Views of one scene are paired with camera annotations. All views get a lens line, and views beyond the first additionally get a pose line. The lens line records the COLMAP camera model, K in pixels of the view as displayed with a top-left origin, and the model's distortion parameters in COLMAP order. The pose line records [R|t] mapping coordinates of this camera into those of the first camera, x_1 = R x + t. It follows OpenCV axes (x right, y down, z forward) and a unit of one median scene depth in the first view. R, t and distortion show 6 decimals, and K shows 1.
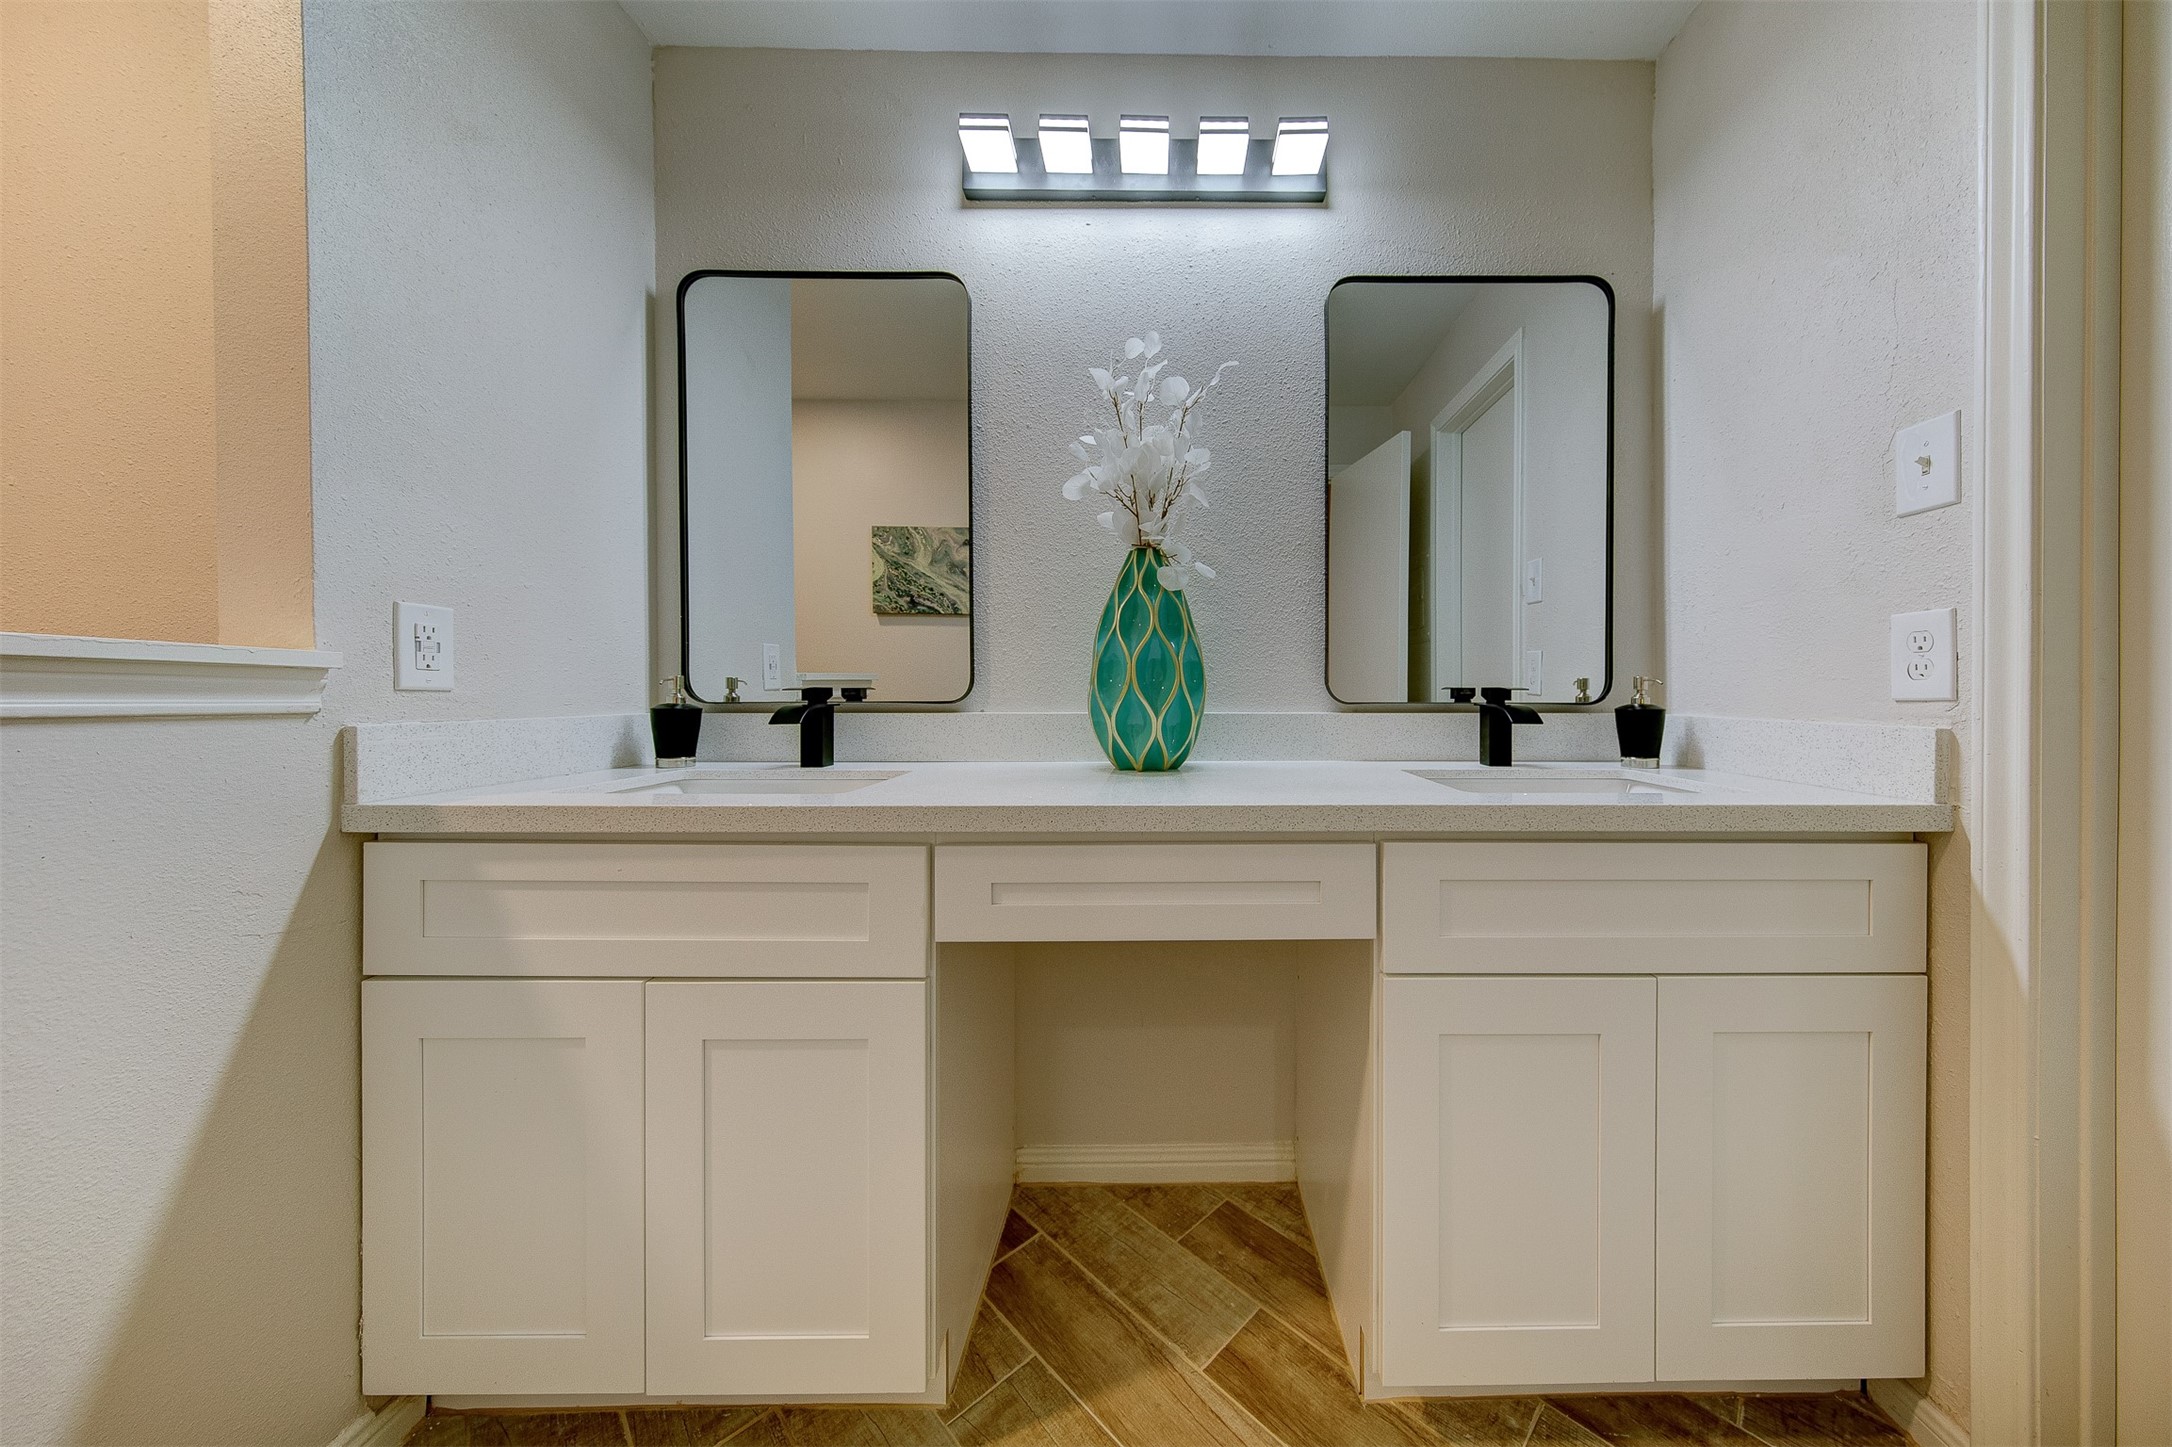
lens RADIAL K [[701.4, 0, 1153.8], [0, 701.4, 696.5], [0, 0, 1]] dist [0.009884, -0.000346]
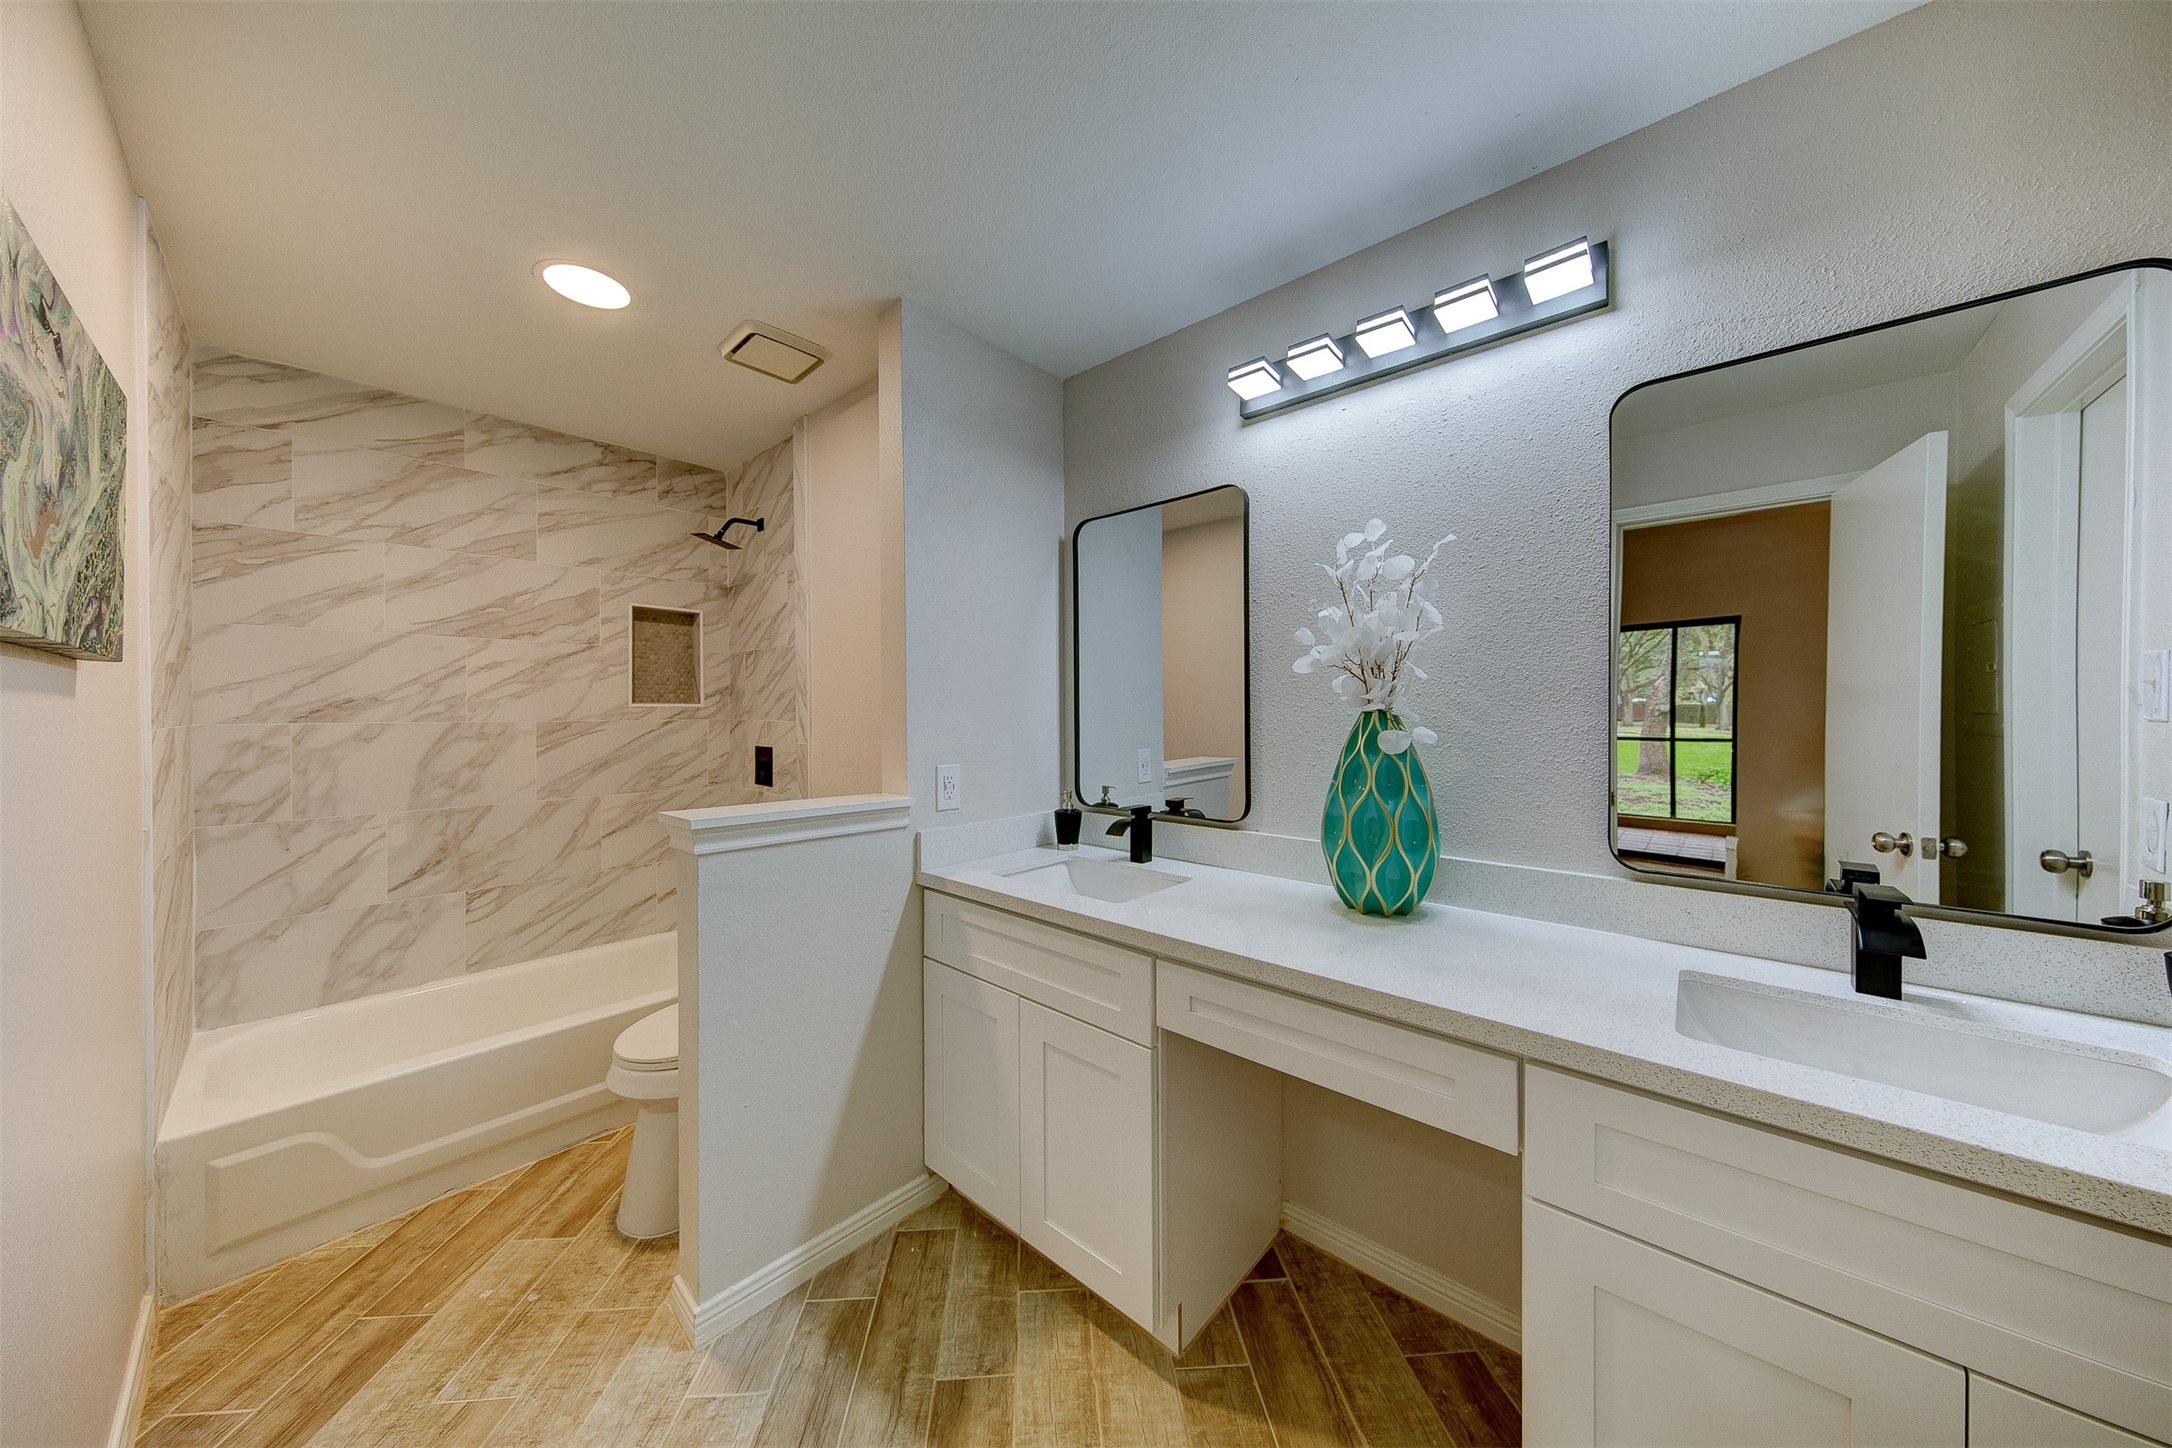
lens RADIAL K [[701.4, 0, 1101.6], [0, 701.4, 705.9], [0, 0, 1]] dist [0.009884, -0.000346]
pose [[0.753322, 0.004657, -0.657635, 0.403803], [-0.000580, 0.999979, 0.006418, -0.232751], [0.657651, -0.004453, 0.753310, -0.115452]]
